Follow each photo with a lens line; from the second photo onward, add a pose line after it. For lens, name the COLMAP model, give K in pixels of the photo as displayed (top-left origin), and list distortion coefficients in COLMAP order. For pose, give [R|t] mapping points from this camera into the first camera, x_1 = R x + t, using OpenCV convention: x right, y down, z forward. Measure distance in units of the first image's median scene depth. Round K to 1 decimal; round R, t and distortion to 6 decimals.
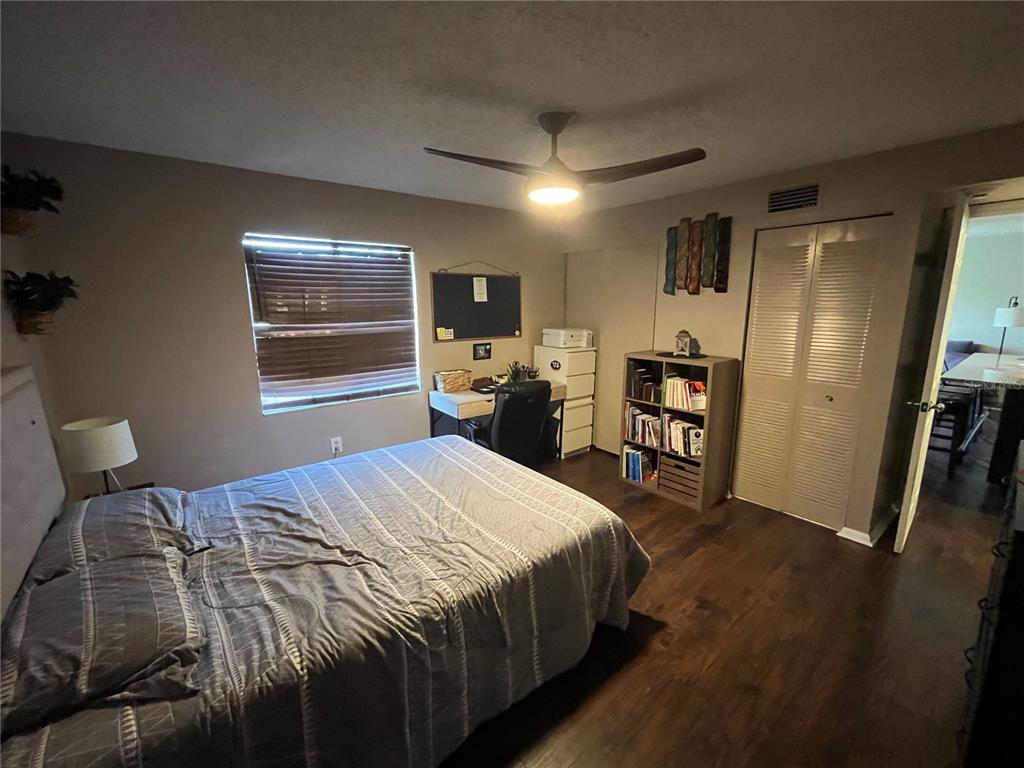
lens RADIAL K [[428.6, 0, 512.0], [0, 428.6, 384.0], [0, 0, 1]] dist [-0.000252, -0.000020]
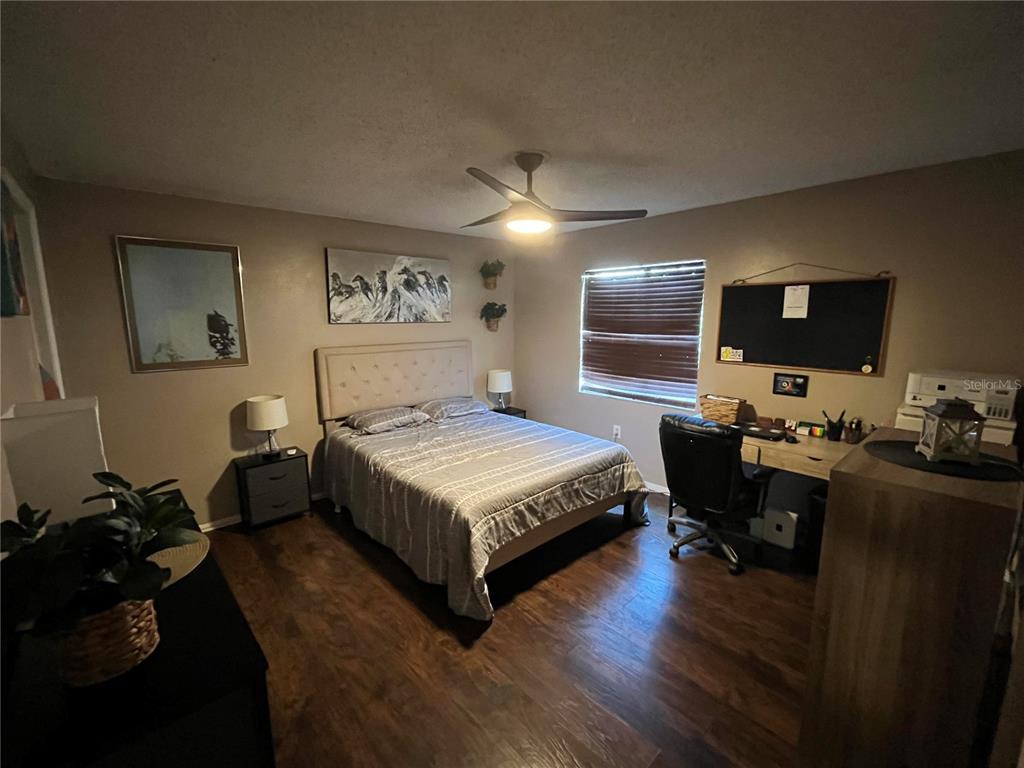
lens RADIAL K [[428.6, 0, 512.0], [0, 428.6, 384.0], [0, 0, 1]] dist [-0.000252, -0.000020]
pose [[0.070421, 0.170154, -0.982898, 0.690608], [-0.184526, 0.970561, 0.154798, -0.114315], [0.980302, 0.170469, 0.099746, 0.501966]]
